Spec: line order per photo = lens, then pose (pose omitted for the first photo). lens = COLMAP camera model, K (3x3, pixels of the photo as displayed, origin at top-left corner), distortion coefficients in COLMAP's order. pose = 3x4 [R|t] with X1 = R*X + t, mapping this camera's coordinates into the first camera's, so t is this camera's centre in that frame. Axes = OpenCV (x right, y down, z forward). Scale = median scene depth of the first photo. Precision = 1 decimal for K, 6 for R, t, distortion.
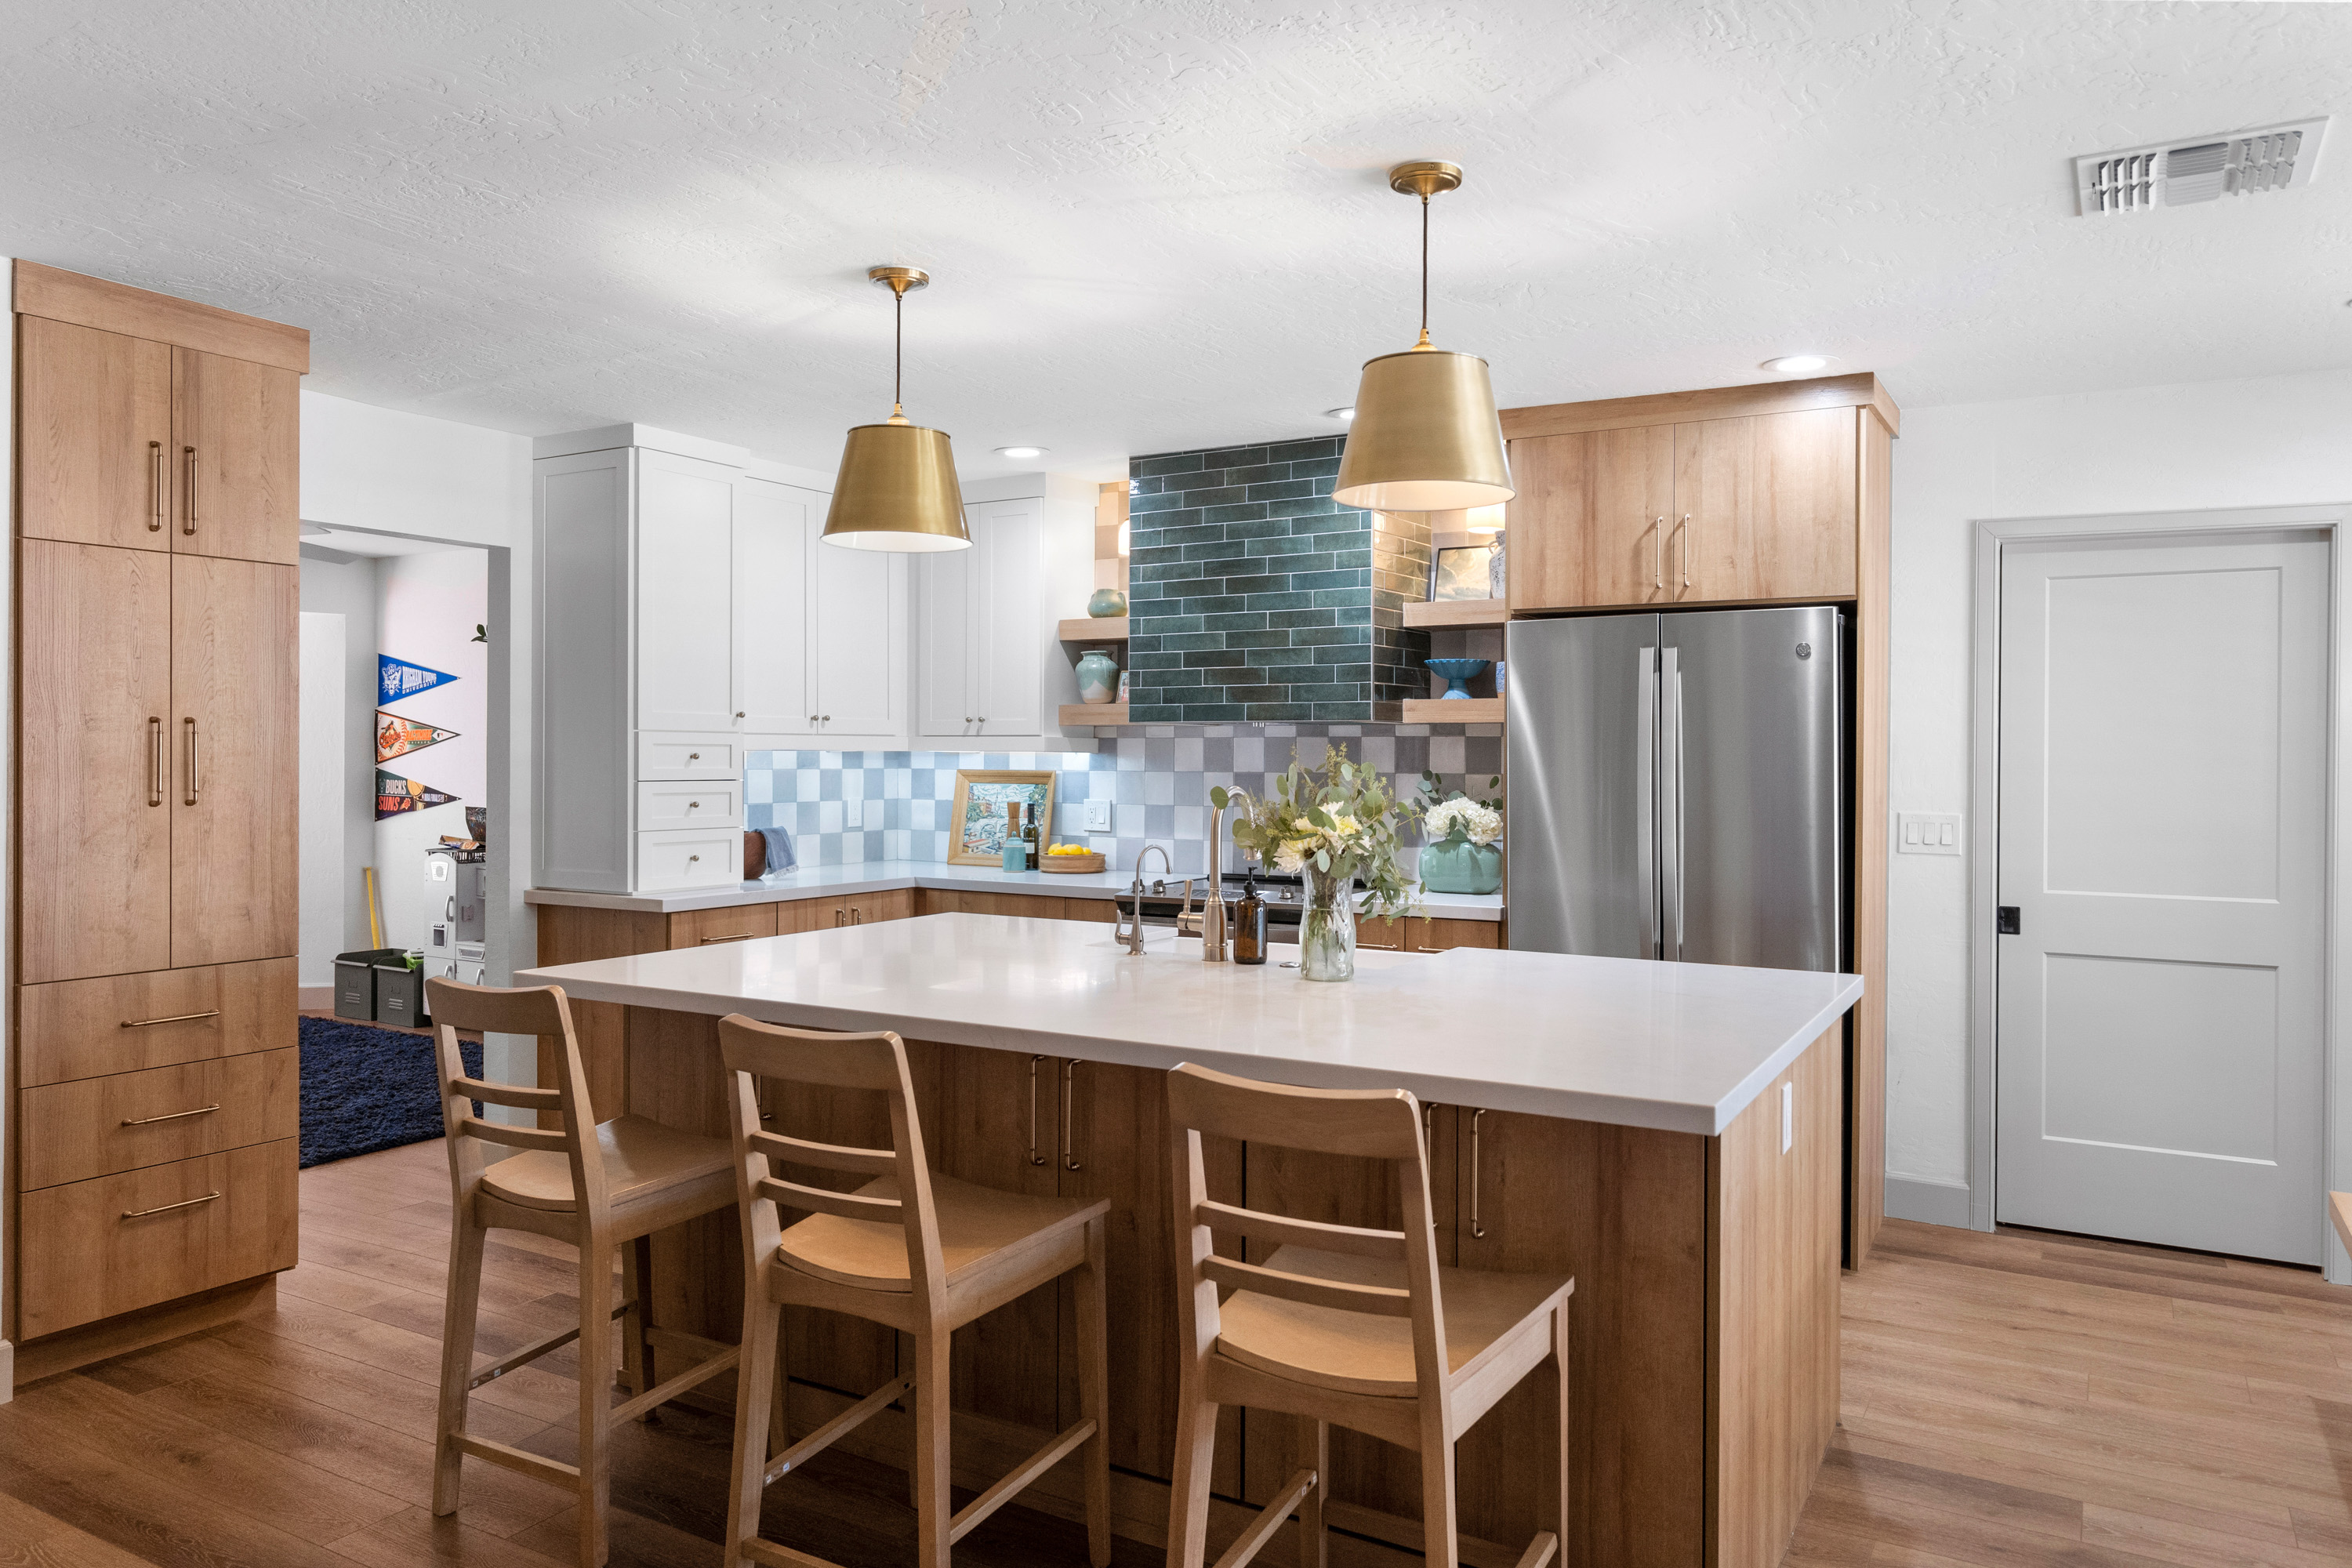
lens RADIAL K [[1605.5, 0, 1184.0], [0, 1605.5, 766.4], [0, 0, 1]] dist [-0.004052, -0.002262]
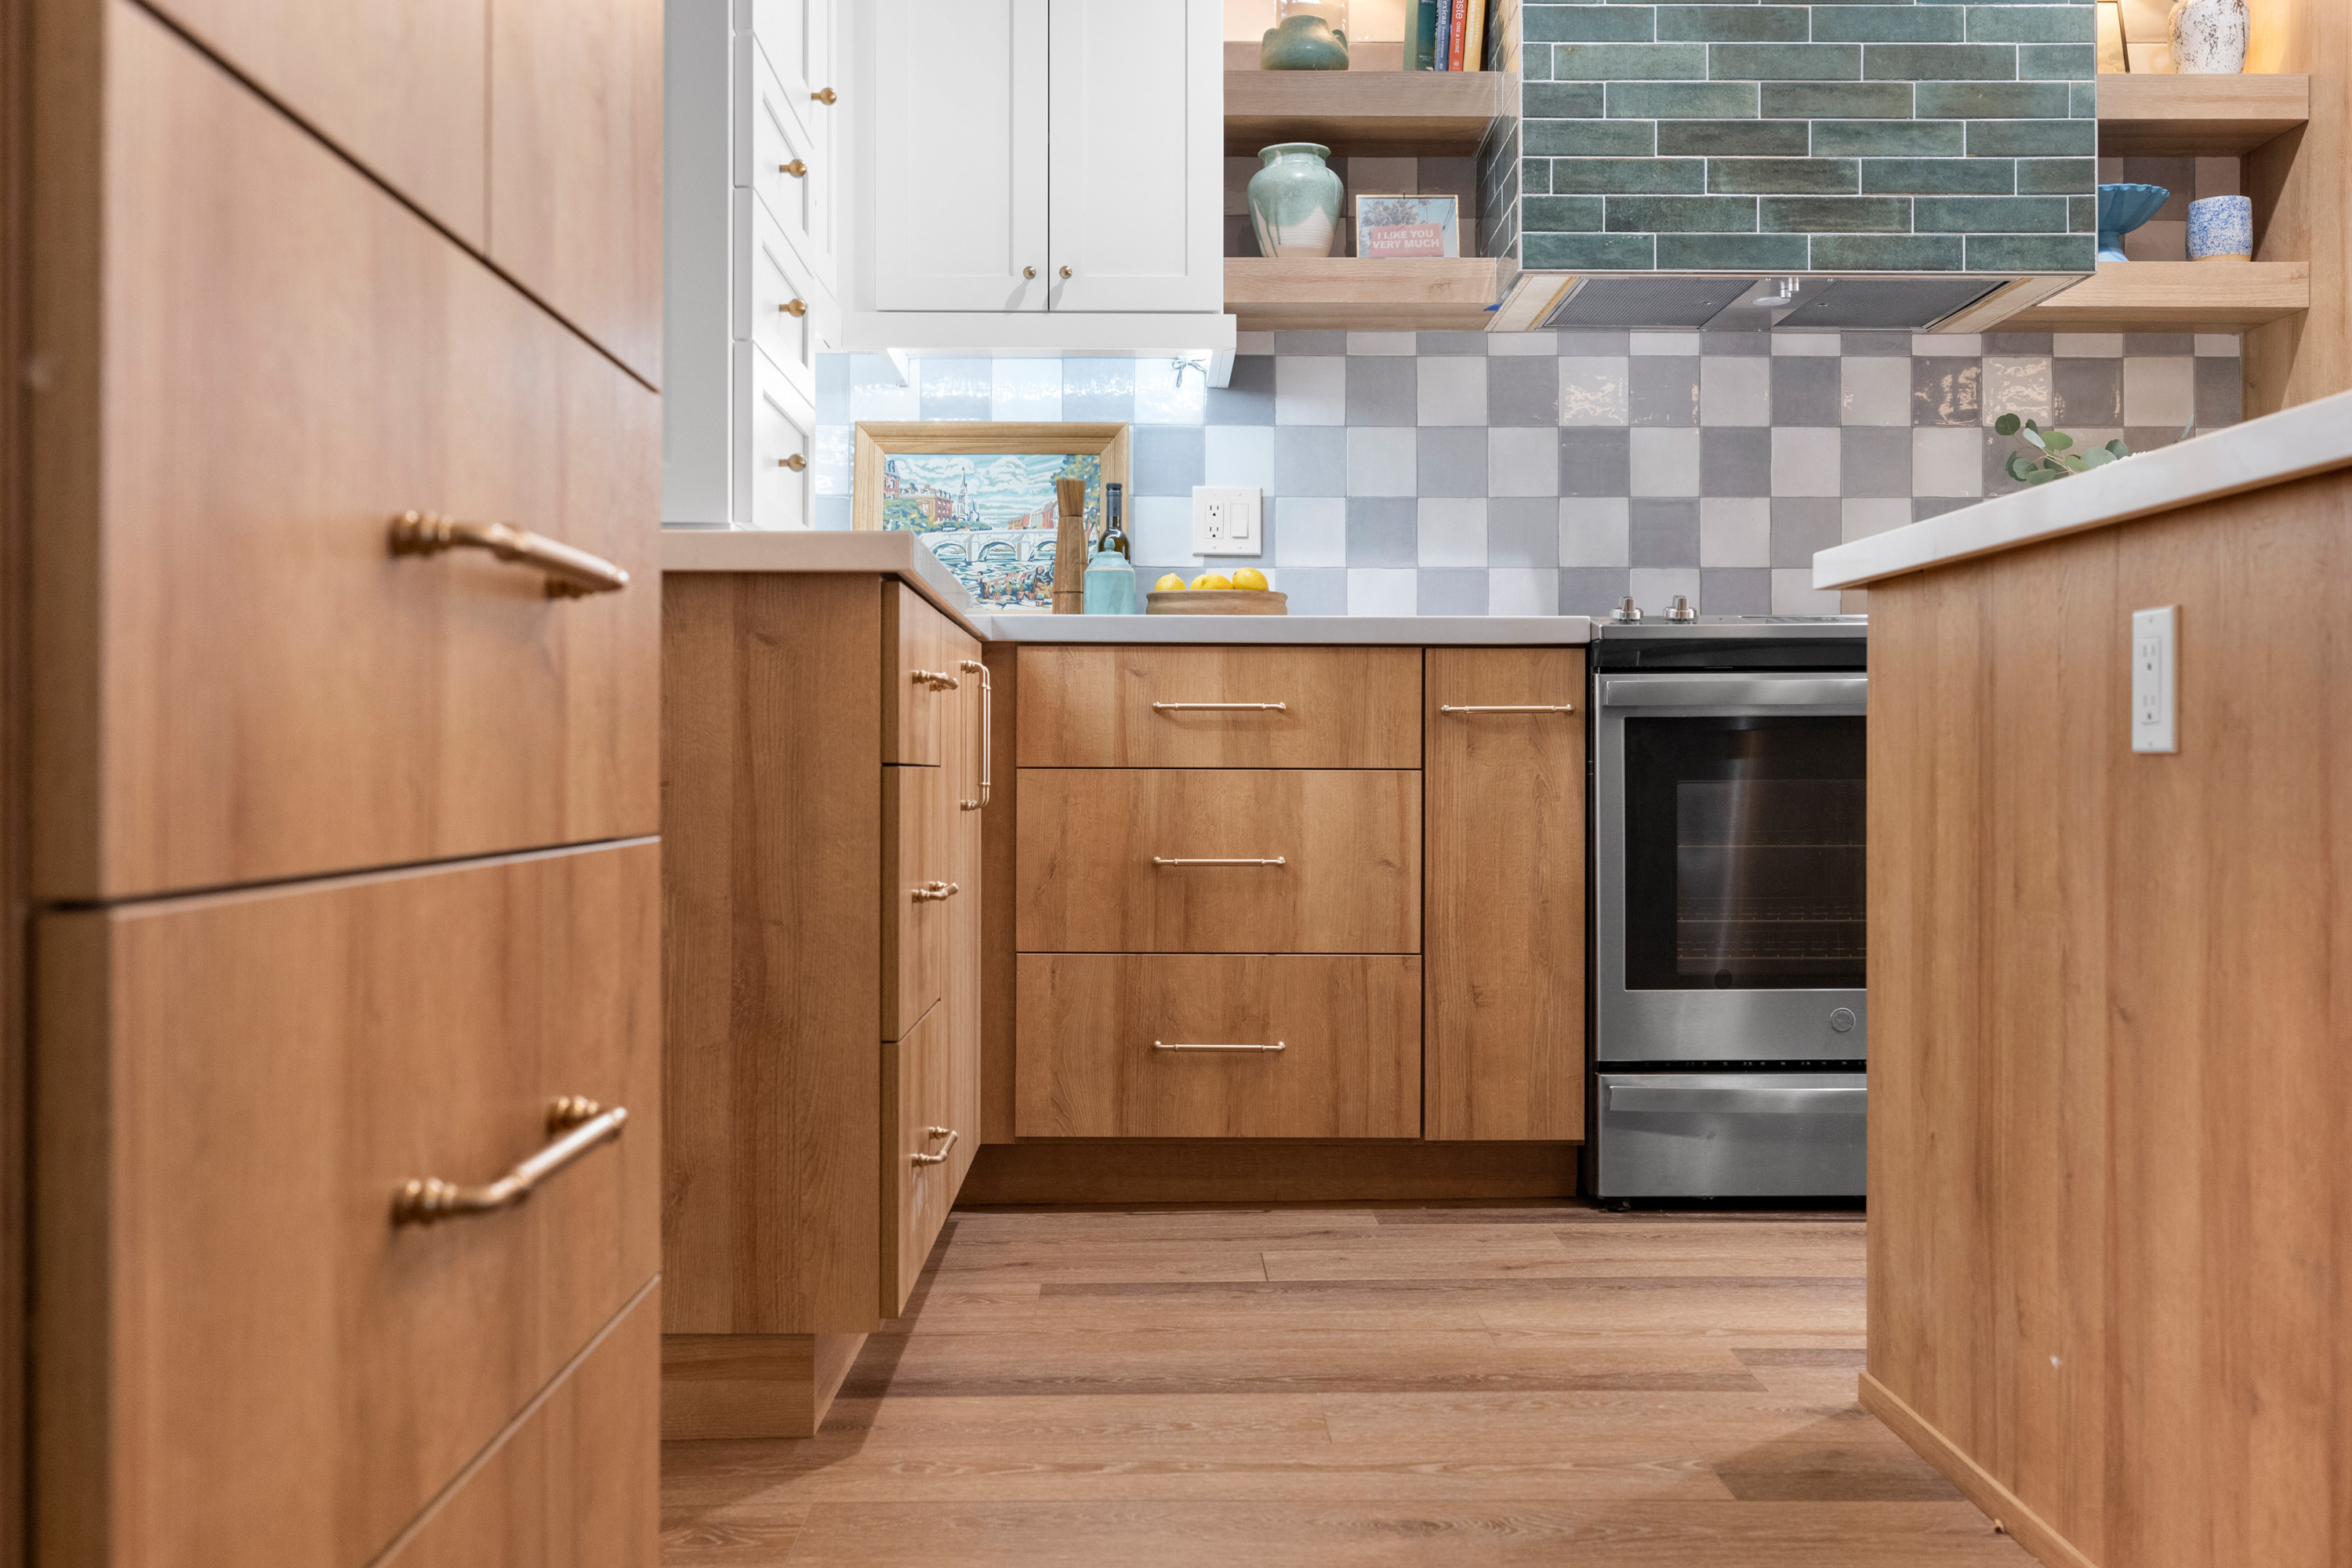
lens RADIAL K [[2268.1, 0, 1181.8], [0, 2268.1, 779.2], [0, 0, 1]] dist [0.015139, 0.000000]
pose [[0.849806, -0.003718, 0.527083, -0.465666], [0.006352, 0.999975, -0.003188, 0.121259], [-0.527058, 0.006057, 0.849808, 0.506579]]
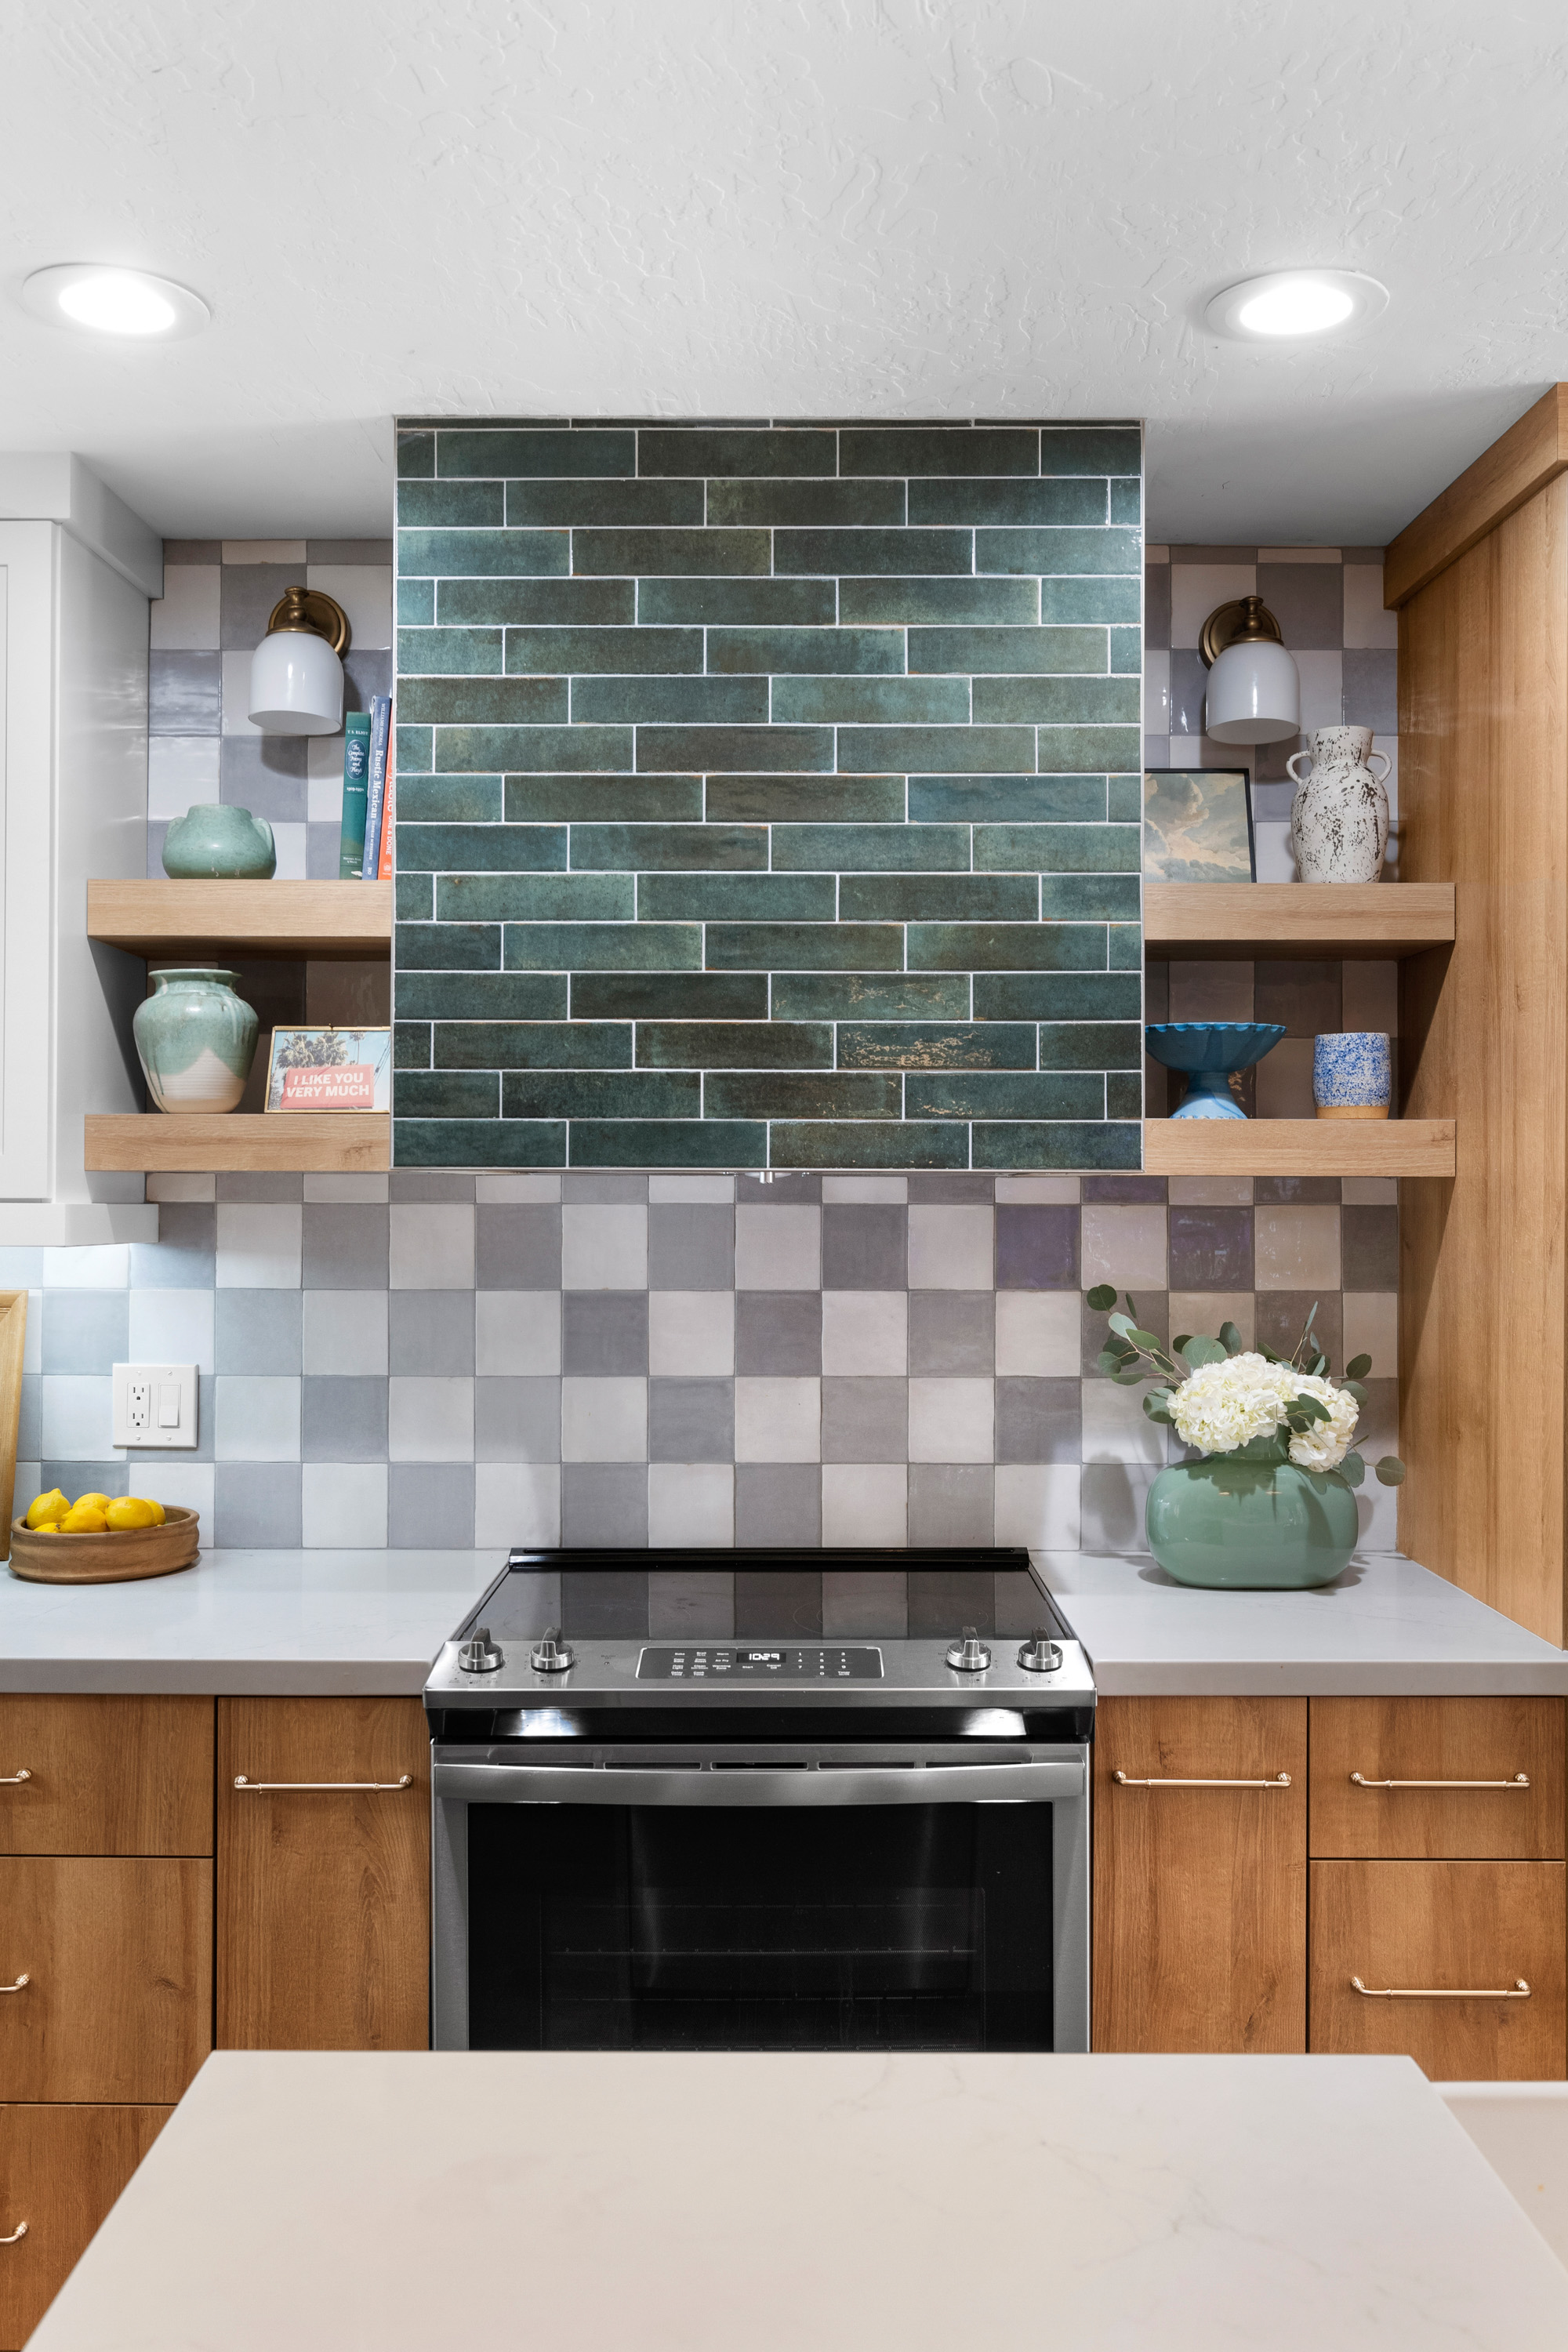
lens RADIAL K [[1891.0, 0, 788.0], [0, 1891.0, 1182.9], [0, 0, 1]] dist [-0.002658, 0.008980]
pose [[0.859862, 0.000976, 0.510525, -0.174073], [0.004435, 0.999946, -0.009380, -0.019983], [-0.510507, 0.010330, 0.859811, 0.605963]]
